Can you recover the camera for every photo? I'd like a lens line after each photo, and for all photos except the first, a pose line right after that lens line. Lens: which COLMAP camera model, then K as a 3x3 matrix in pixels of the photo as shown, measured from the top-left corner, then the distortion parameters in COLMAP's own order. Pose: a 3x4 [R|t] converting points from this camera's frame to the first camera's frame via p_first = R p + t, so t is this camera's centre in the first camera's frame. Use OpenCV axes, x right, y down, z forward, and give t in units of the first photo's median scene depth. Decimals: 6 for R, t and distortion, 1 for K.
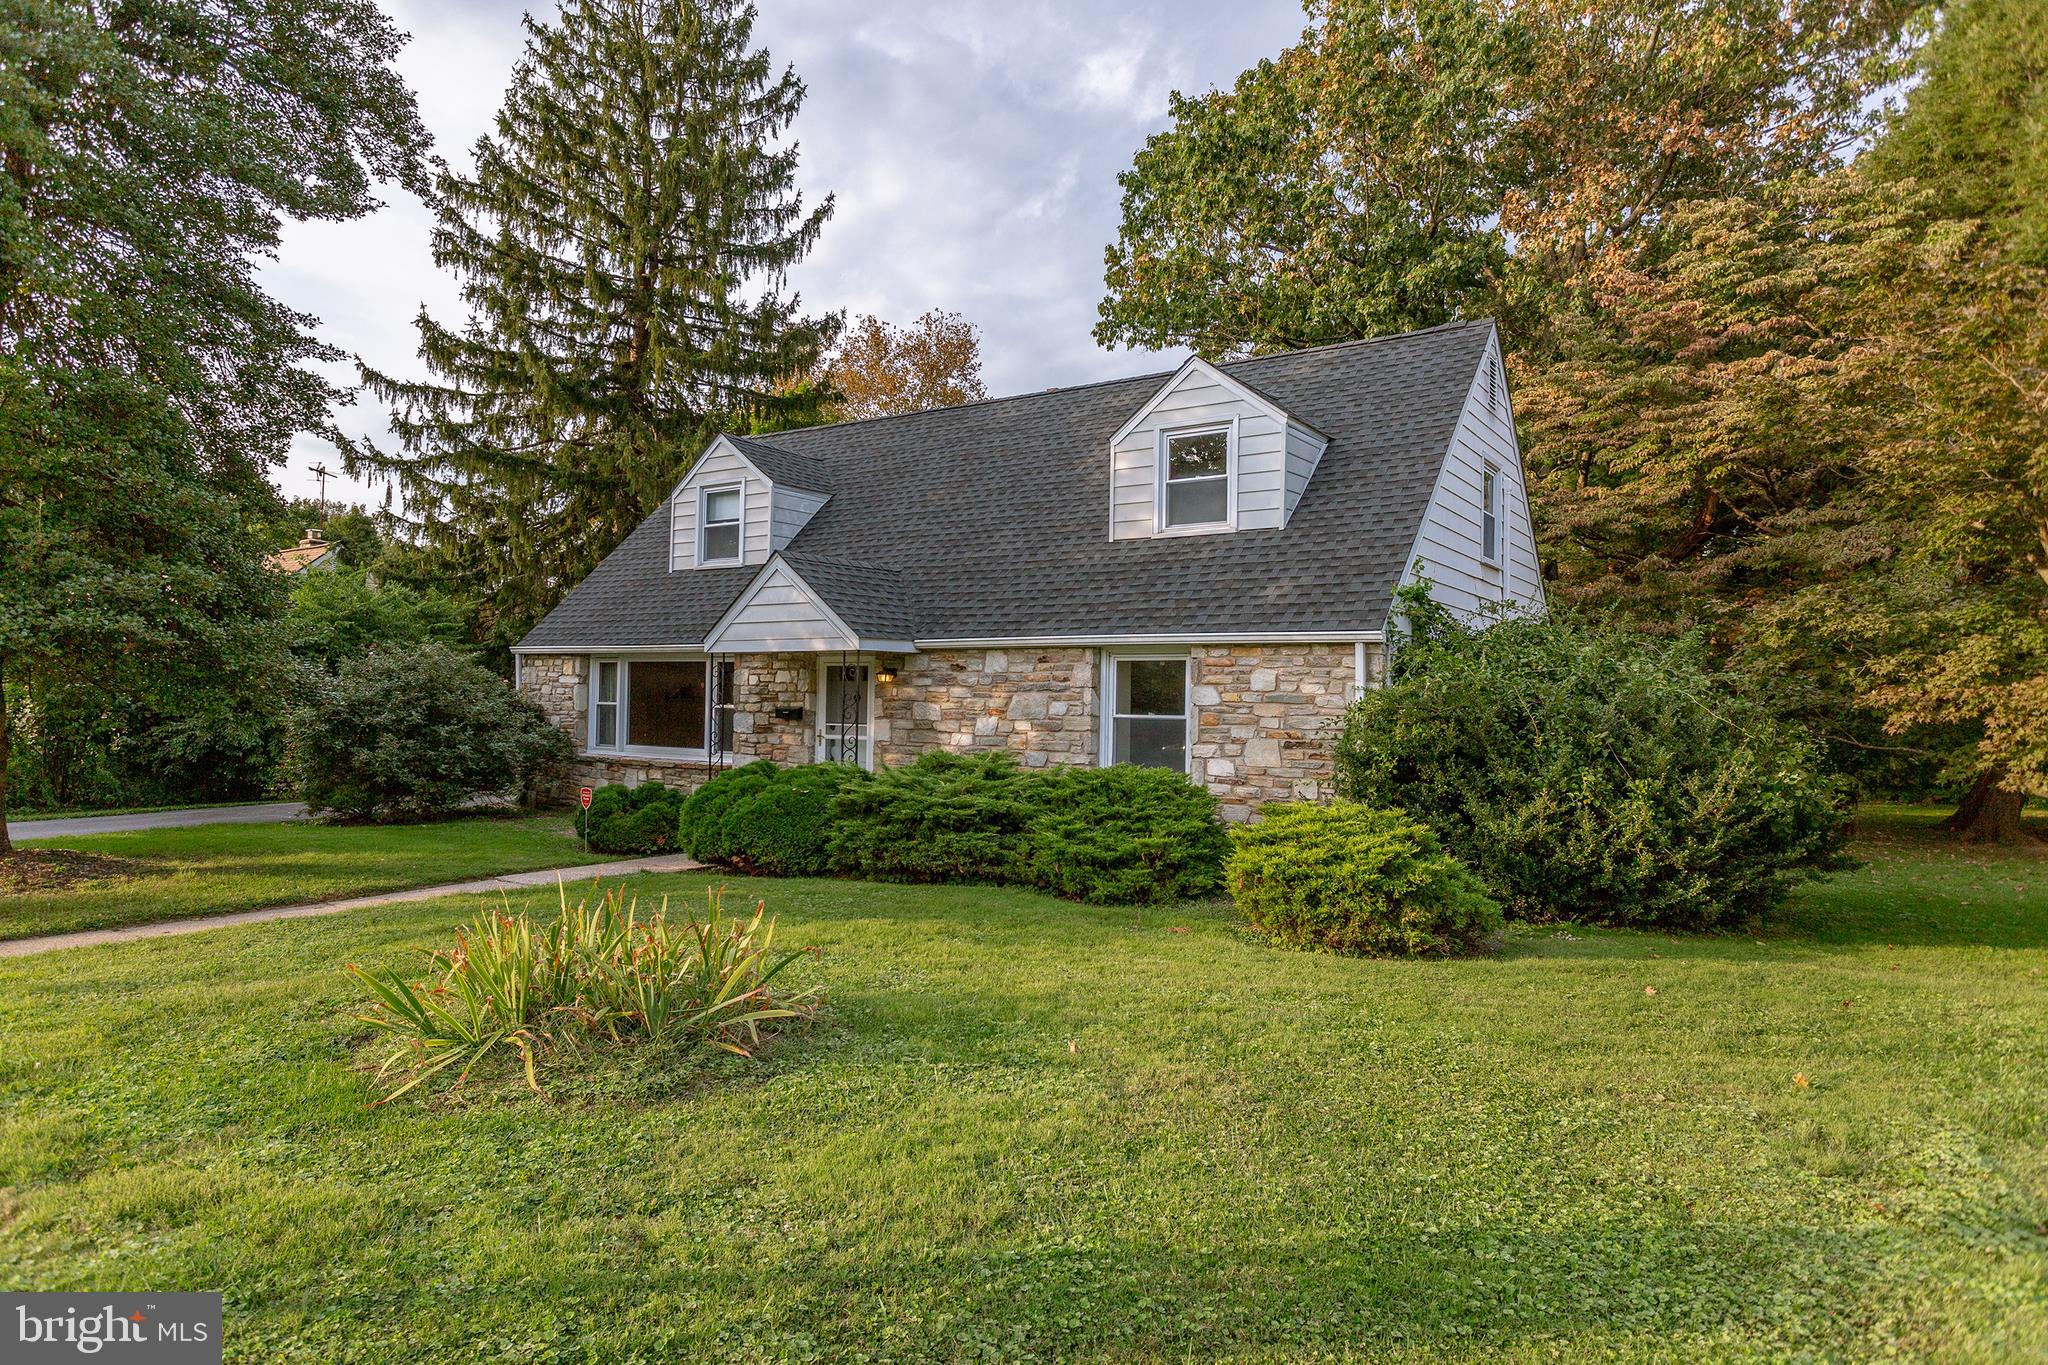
lens RADIAL K [[1243.5, 0, 1018.5], [0, 1243.5, 677.2], [0, 0, 1]] dist [-0.031294, 0.023601]
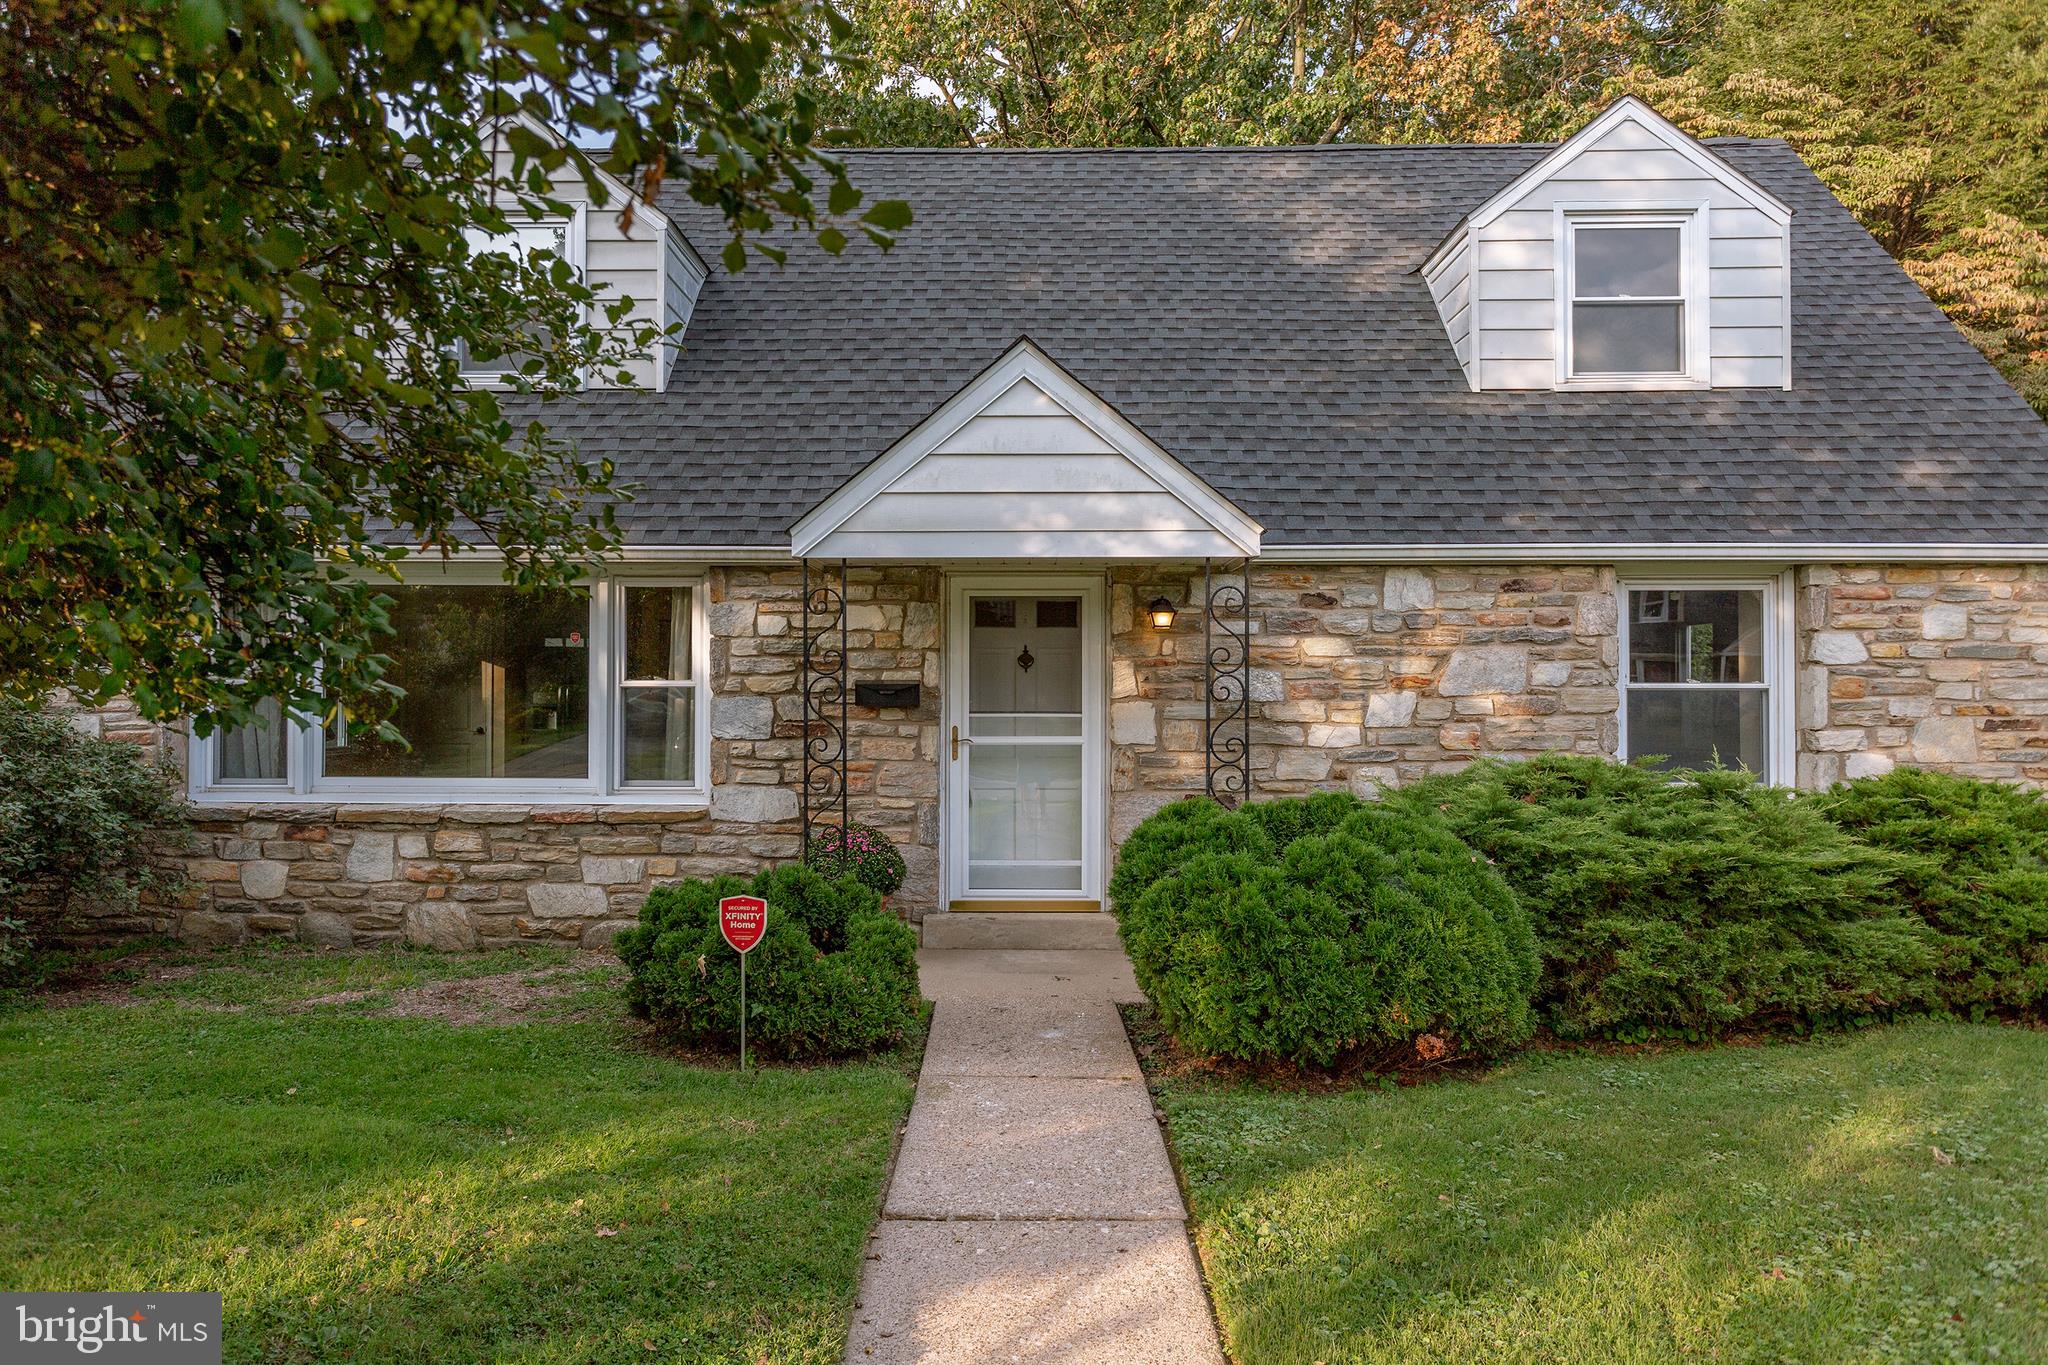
lens RADIAL K [[1446.3, 0, 1010.8], [0, 1446.3, 675.1], [0, 0, 1]] dist [0.005616, 0.002992]
pose [[0.828657, -0.008982, 0.559685, -0.506588], [0.001315, 0.999900, 0.014100, 0.015482], [-0.559756, -0.010948, 0.828585, 0.570197]]
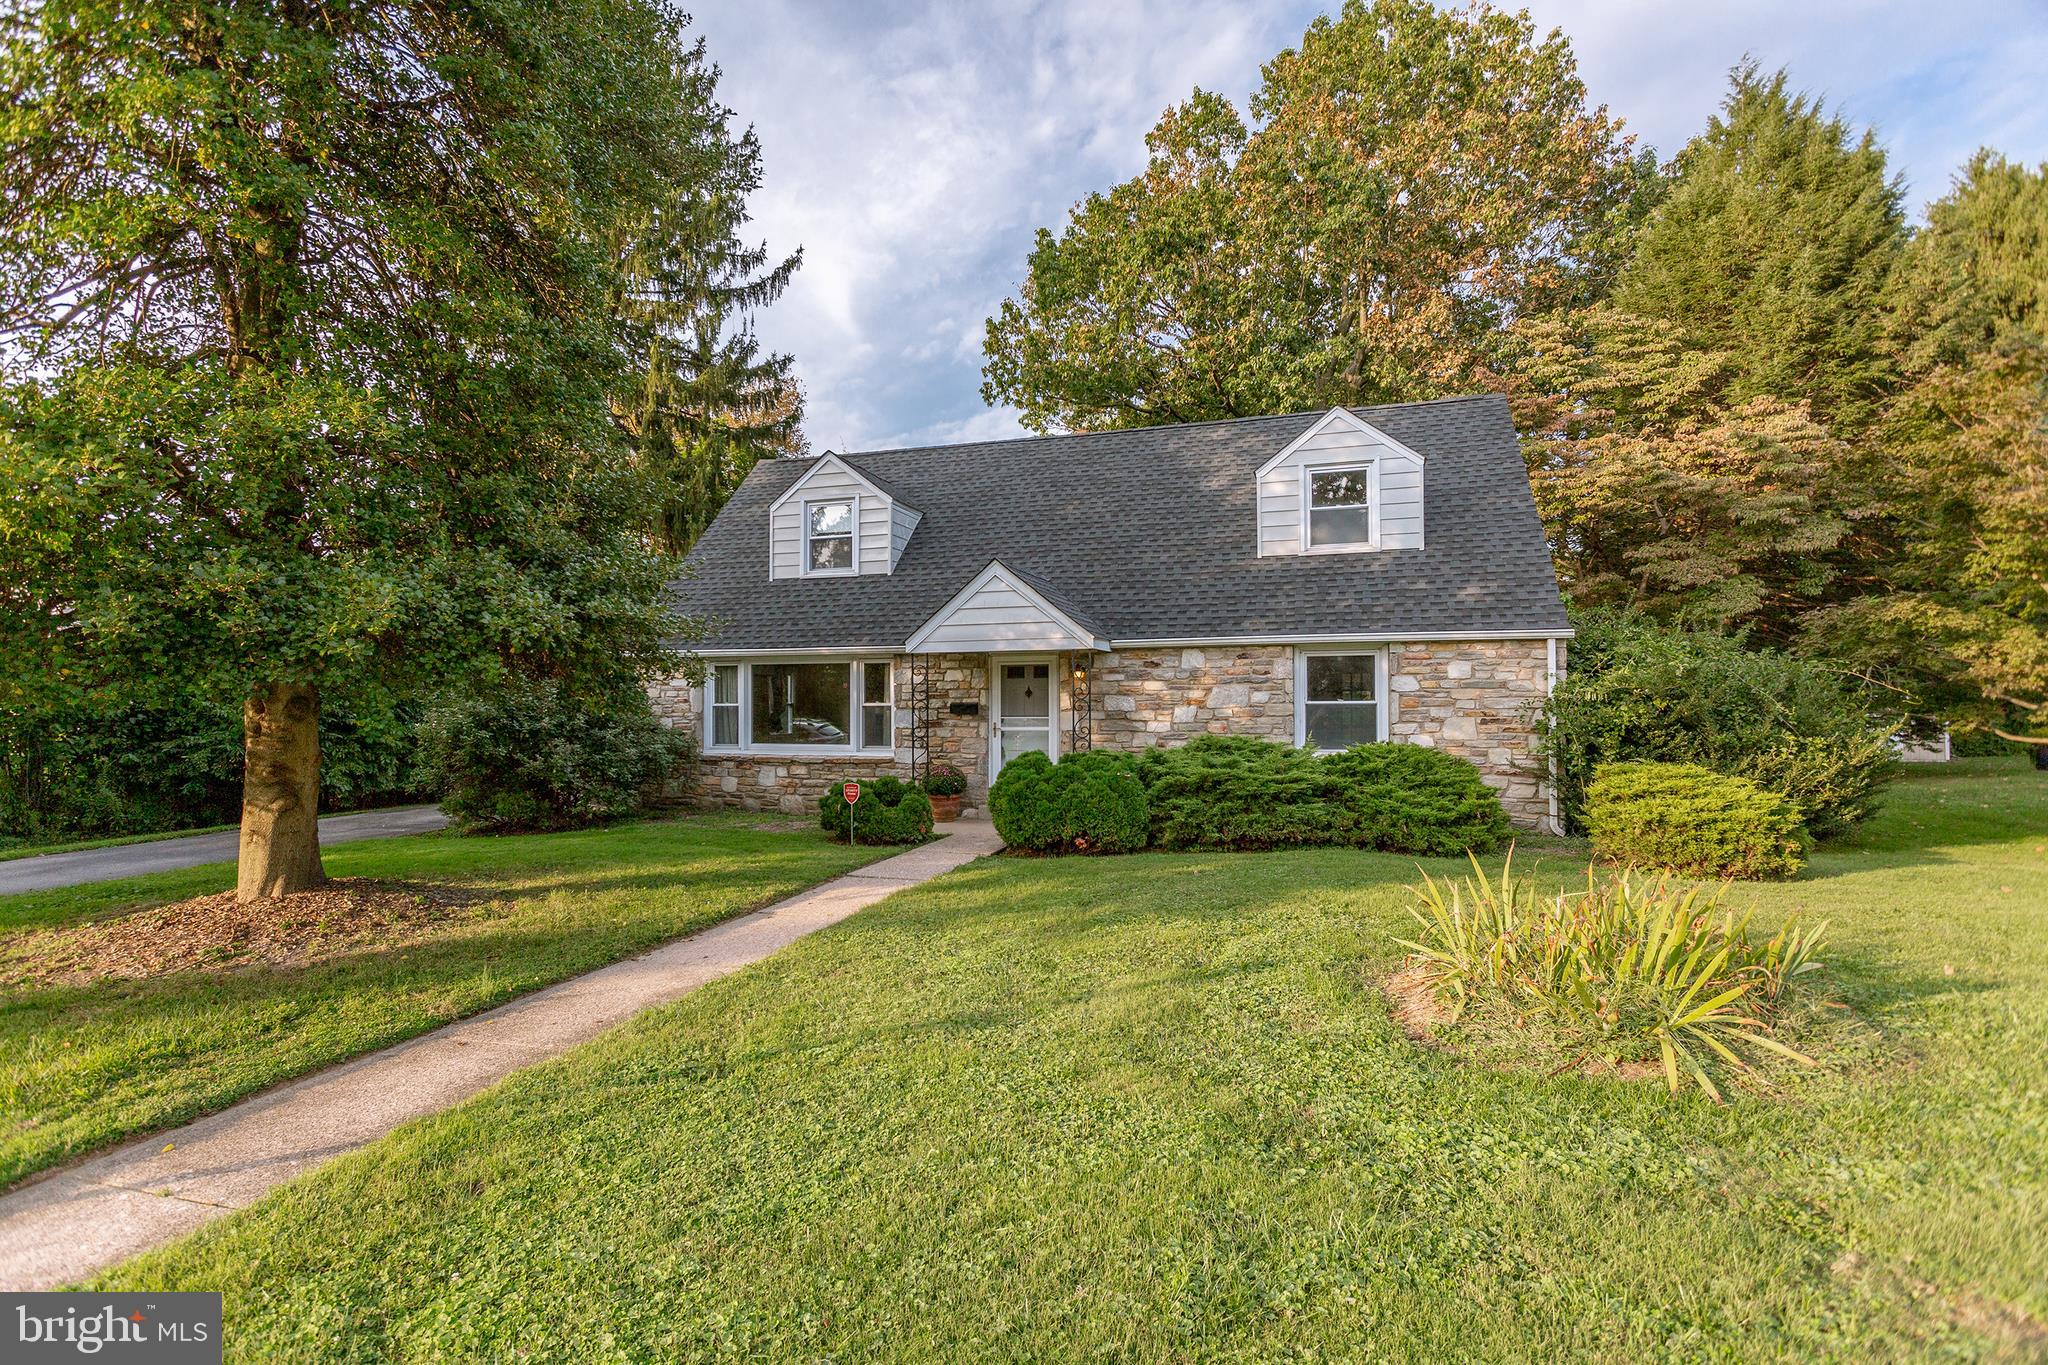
lens RADIAL K [[1002.0, 0, 1027.6], [0, 1002.0, 680.3], [0, 0, 1]] dist [-0.011232, 0.001043]
pose [[0.953102, -0.013676, 0.302341, -0.442485], [0.014462, 0.999895, -0.000360, 0.005944], [-0.302305, 0.004716, 0.953200, 0.155220]]
